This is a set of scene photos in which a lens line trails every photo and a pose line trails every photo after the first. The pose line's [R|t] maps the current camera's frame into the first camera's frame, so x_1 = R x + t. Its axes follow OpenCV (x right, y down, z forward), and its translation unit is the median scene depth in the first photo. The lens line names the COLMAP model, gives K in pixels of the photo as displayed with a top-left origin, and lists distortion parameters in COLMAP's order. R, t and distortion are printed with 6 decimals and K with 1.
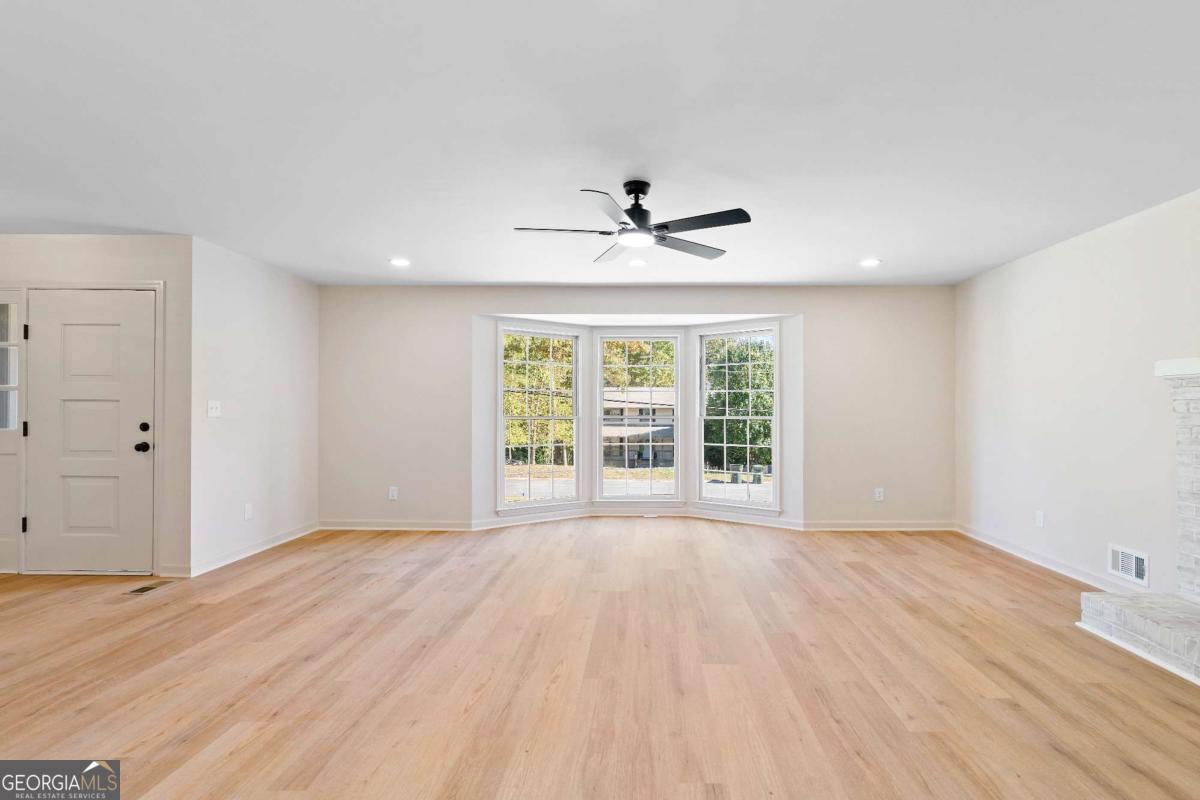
lens RADIAL K [[565.5, 0, 642.5], [0, 565.5, 403.8], [0, 0, 1]] dist [-0.001048, 0.000808]
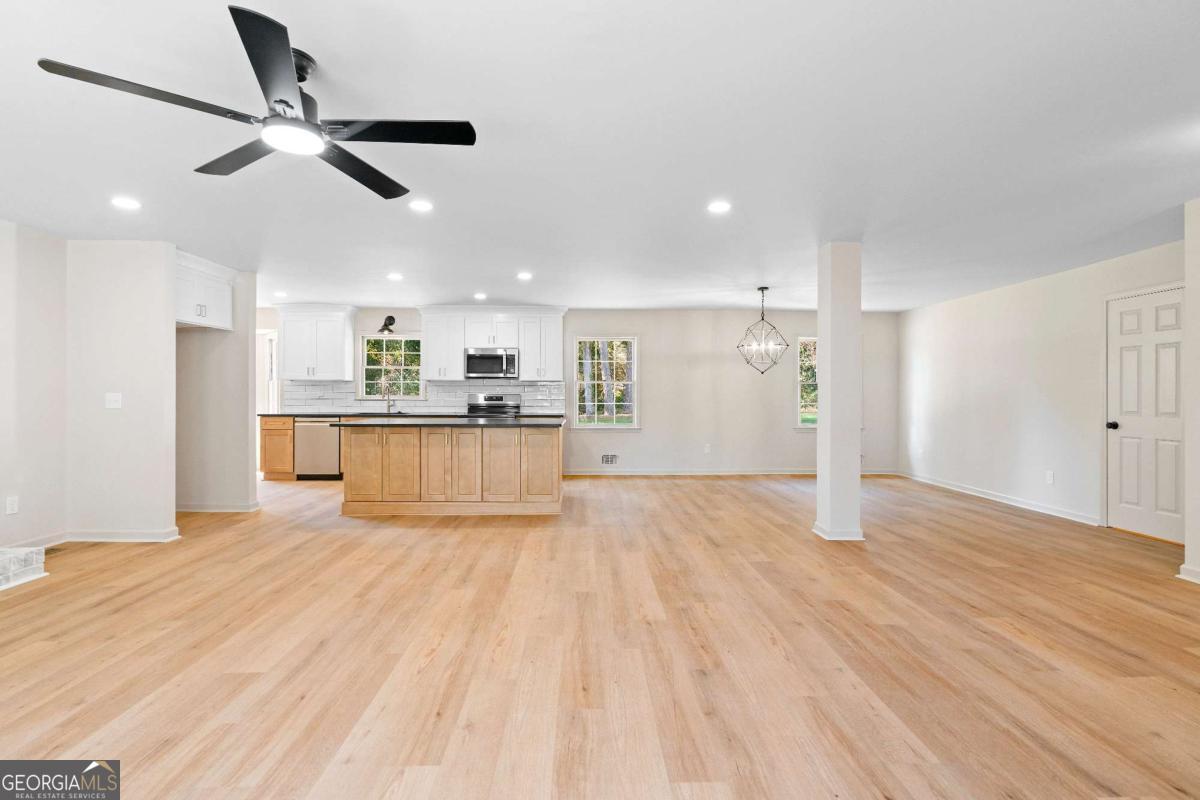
lens RADIAL K [[548.6, 0, 603.5], [0, 548.6, 399.8], [0, 0, 1]] dist [-0.011564, 0.004505]
pose [[-0.999200, -0.004173, -0.039779, -0.405457], [-0.004371, 0.999979, 0.004885, 0.011433], [0.039757, 0.005055, -0.999197, 1.900202]]
